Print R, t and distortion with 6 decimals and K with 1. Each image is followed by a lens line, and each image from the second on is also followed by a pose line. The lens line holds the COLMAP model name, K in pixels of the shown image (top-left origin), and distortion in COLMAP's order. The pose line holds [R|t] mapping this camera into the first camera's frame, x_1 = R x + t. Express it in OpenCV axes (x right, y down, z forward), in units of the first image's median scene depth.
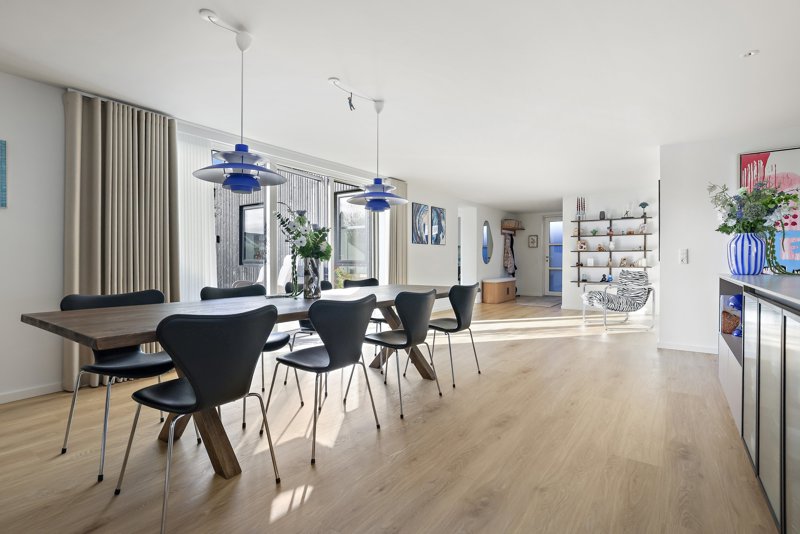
lens RADIAL K [[389.5, 0, 400.0], [0, 389.5, 267.0], [0, 0, 1]] dist [-0.033850, 0.000177]
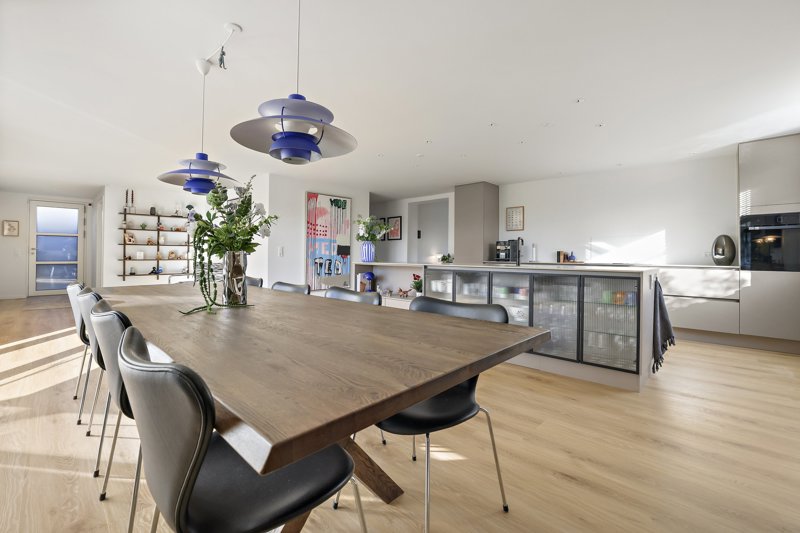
lens RADIAL K [[355.8, 0, 392.0], [0, 355.8, 255.6], [0, 0, 1]] dist [-0.027170, 0.000320]
pose [[0.146119, 0.001537, 0.989266, -0.659217], [0.009286, 0.999953, -0.002925, -0.007720], [-0.989223, 0.009614, 0.146097, 0.447829]]
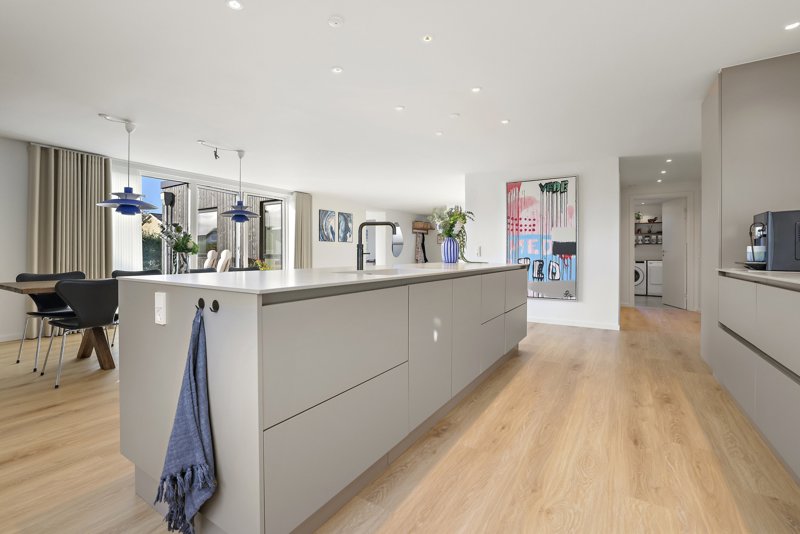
lens RADIAL K [[355.8, 0, 392.0], [0, 355.8, 256.1], [0, 0, 1]] dist [-0.027170, 0.000320]
pose [[0.998799, 0.002624, 0.048917, 0.442032], [-0.002063, 0.999931, -0.011526, 0.005096], [-0.048944, 0.011412, 0.998736, -0.398329]]
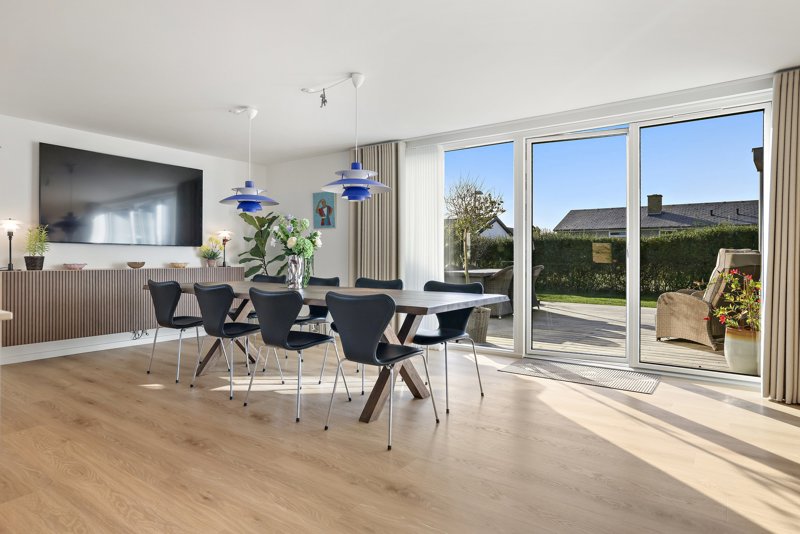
lens RADIAL K [[473.3, 0, 399.5], [0, 473.3, 258.5], [0, 0, 1]] dist [-0.004242, -0.000854]
pose [[-0.010359, 0.006182, -0.999927, 0.930208], [-0.018529, 0.999808, 0.006373, -0.020150], [0.999775, 0.018594, -0.010243, 1.030686]]
